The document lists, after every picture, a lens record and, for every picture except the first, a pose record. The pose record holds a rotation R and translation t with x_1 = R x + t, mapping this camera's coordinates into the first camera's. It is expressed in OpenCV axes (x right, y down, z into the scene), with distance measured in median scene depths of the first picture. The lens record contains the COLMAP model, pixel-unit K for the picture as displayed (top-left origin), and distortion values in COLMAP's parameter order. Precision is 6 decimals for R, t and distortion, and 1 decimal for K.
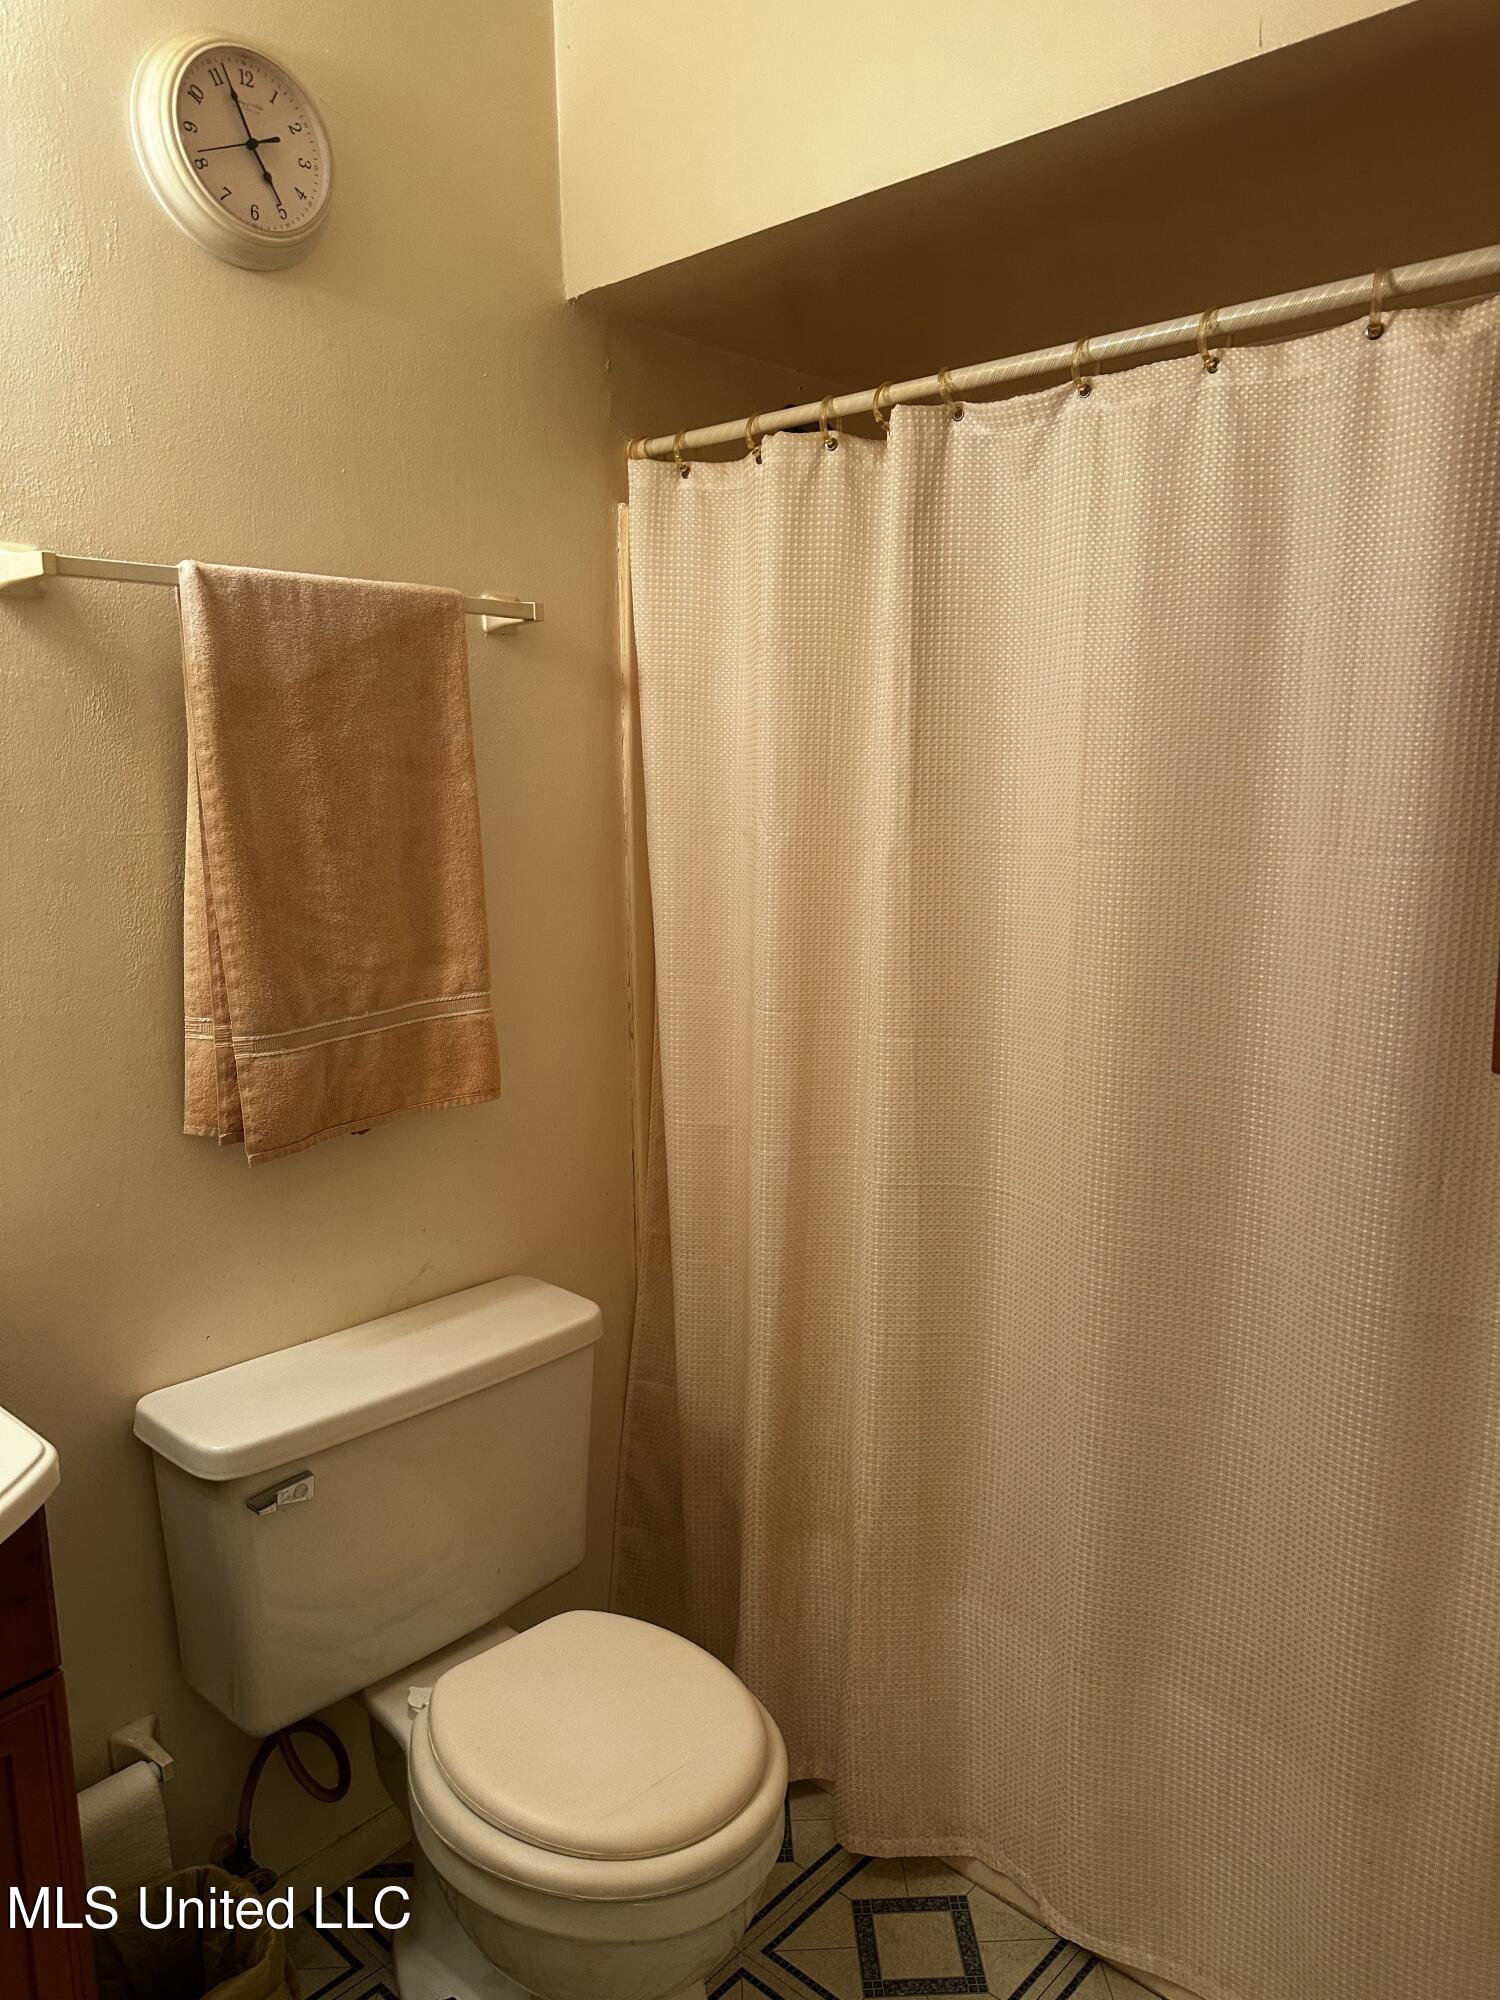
lens RADIAL K [[1409.2, 0, 766.3], [0, 1409.2, 988.5], [0, 0, 1]] dist [0.038193, -0.050466]
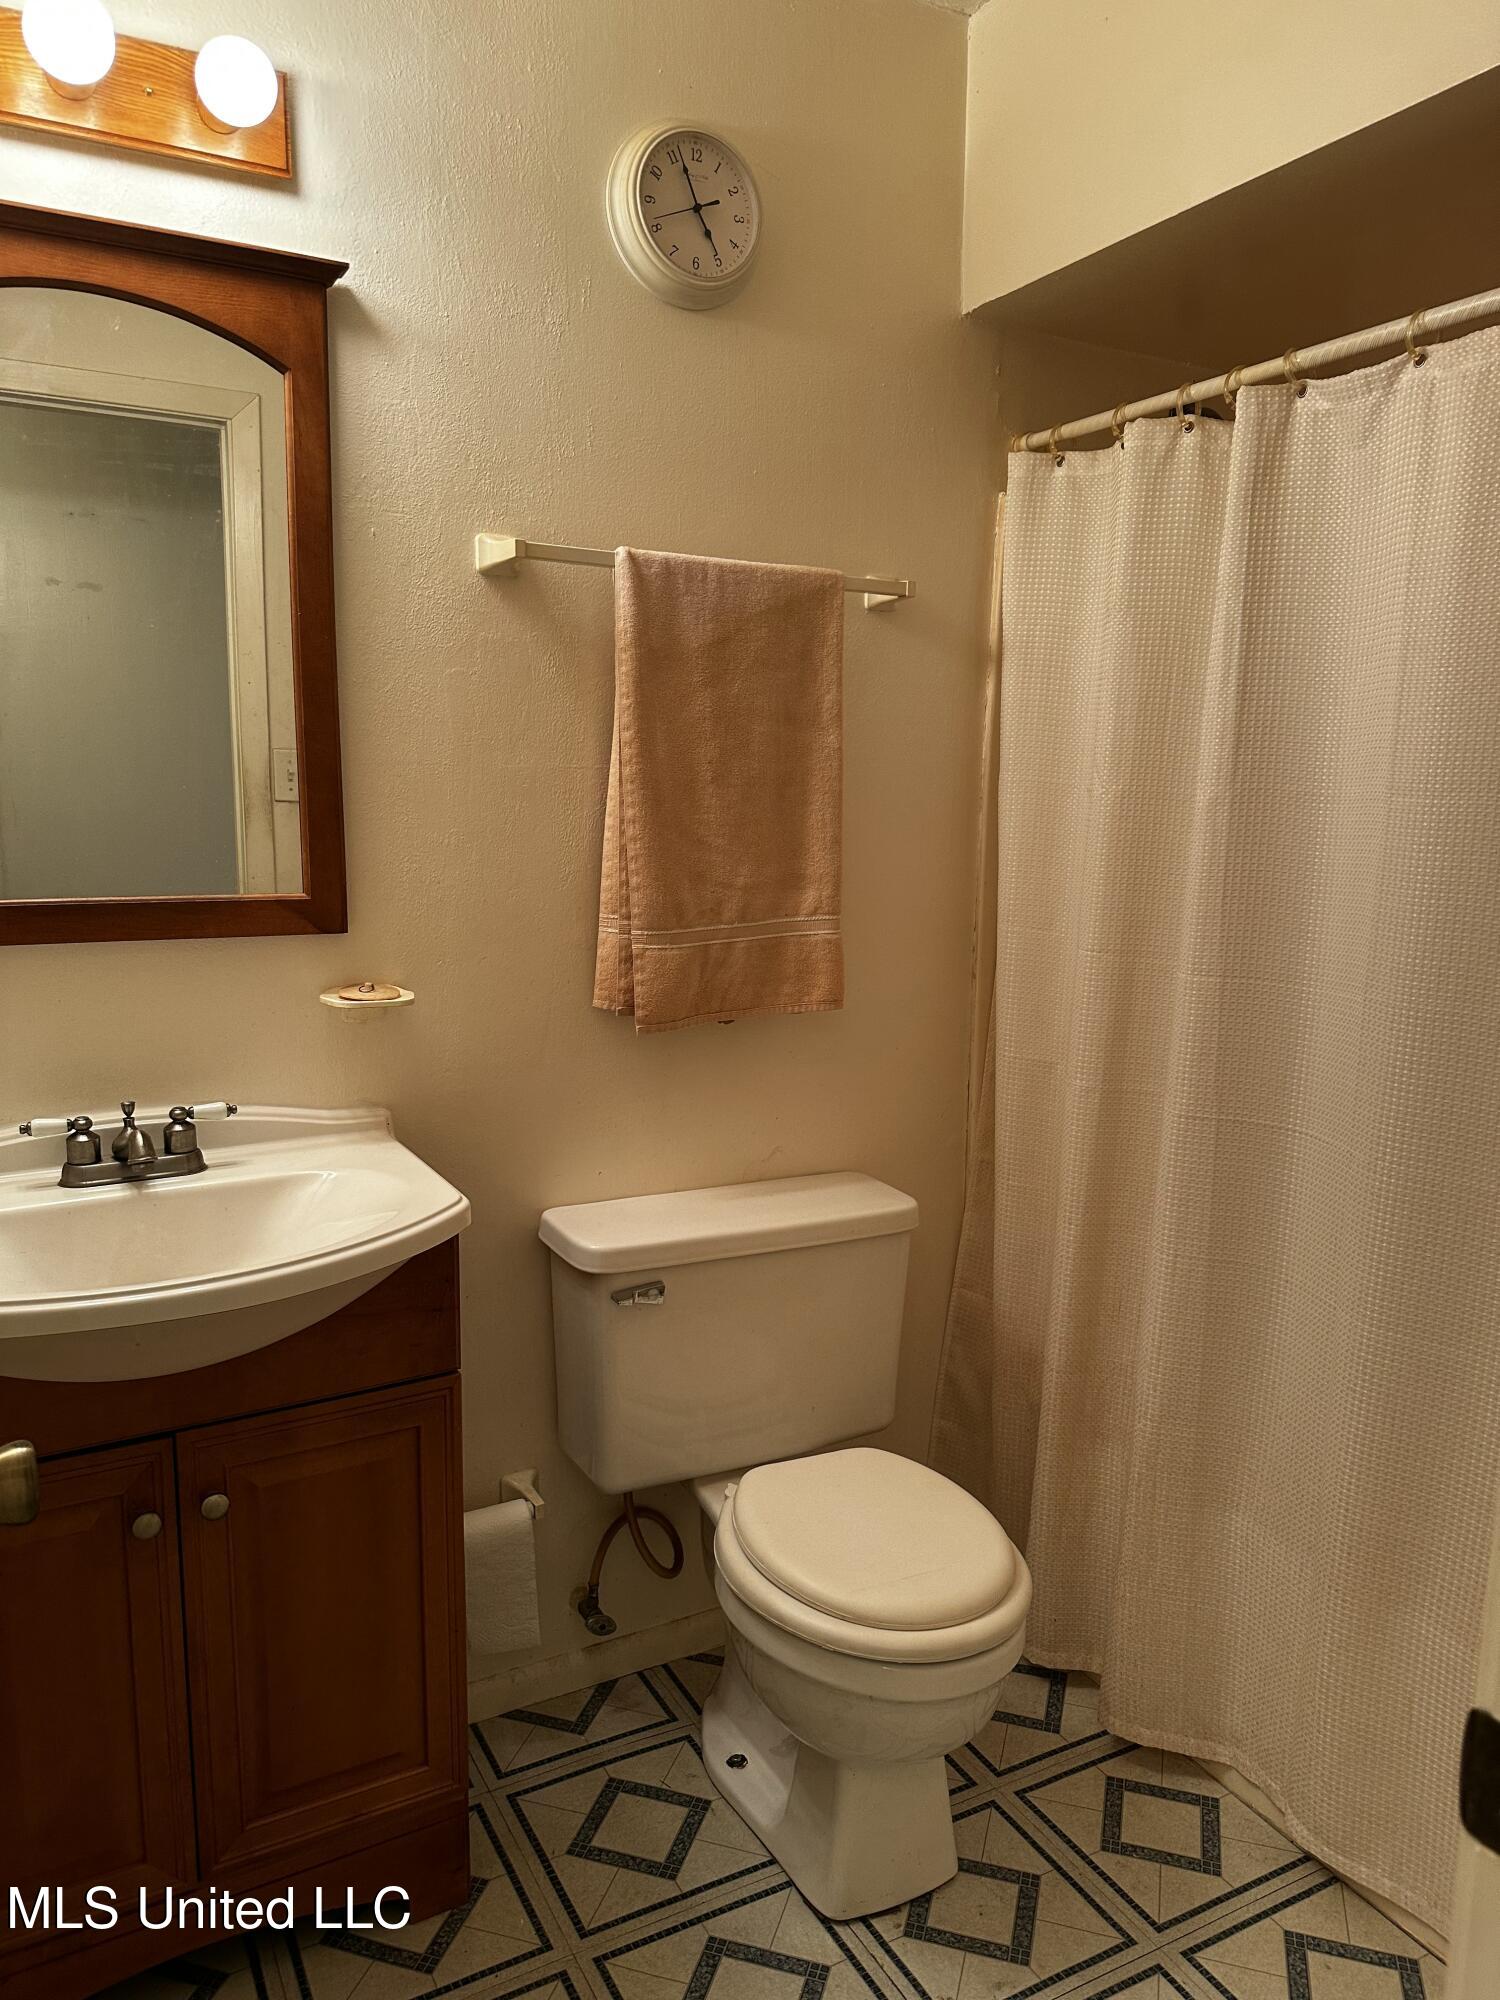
lens RADIAL K [[1409.2, 0, 748.3], [0, 1409.2, 1002.2], [0, 0, 1]] dist [0.038193, -0.050466]
pose [[0.945481, 0.074027, -0.317153, 0.110406], [-0.075144, 0.997135, 0.008727, 0.072087], [0.316890, 0.015580, 0.948334, -0.131779]]
